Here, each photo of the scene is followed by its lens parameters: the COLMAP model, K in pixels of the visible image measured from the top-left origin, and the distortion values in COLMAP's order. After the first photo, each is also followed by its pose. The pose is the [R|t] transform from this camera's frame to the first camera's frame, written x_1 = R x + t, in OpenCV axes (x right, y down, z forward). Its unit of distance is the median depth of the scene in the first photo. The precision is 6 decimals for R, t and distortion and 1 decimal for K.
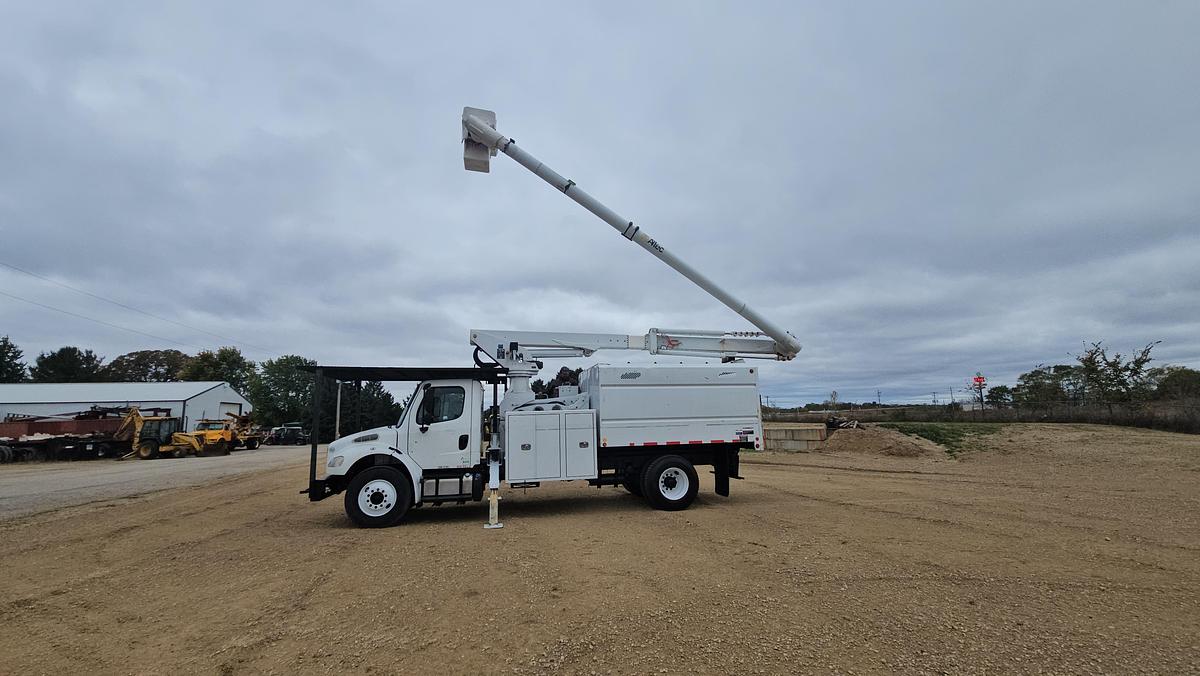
lens RADIAL K [[501.4, 0, 596.6], [0, 501.4, 339.2], [0, 0, 1]] dist [0.001767, -0.000403]
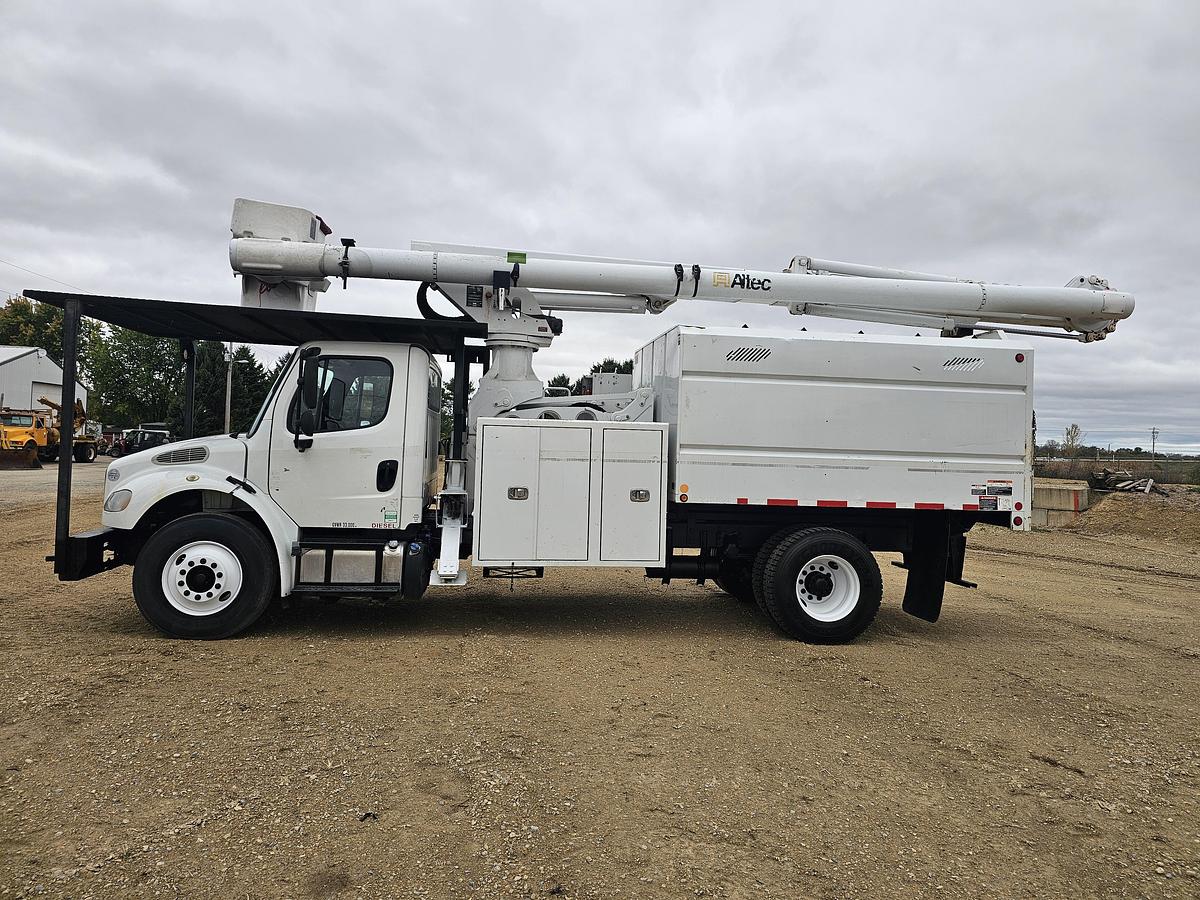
lens RADIAL K [[787.2, 0, 592.0], [0, 787.2, 433.7], [0, 0, 1]] dist [0.077898, -0.068389]
pose [[0.995993, 0.055703, -0.069964, -0.021639], [-0.044941, 0.988124, 0.146940, 0.044982], [0.077318, -0.143207, 0.986668, 0.265693]]
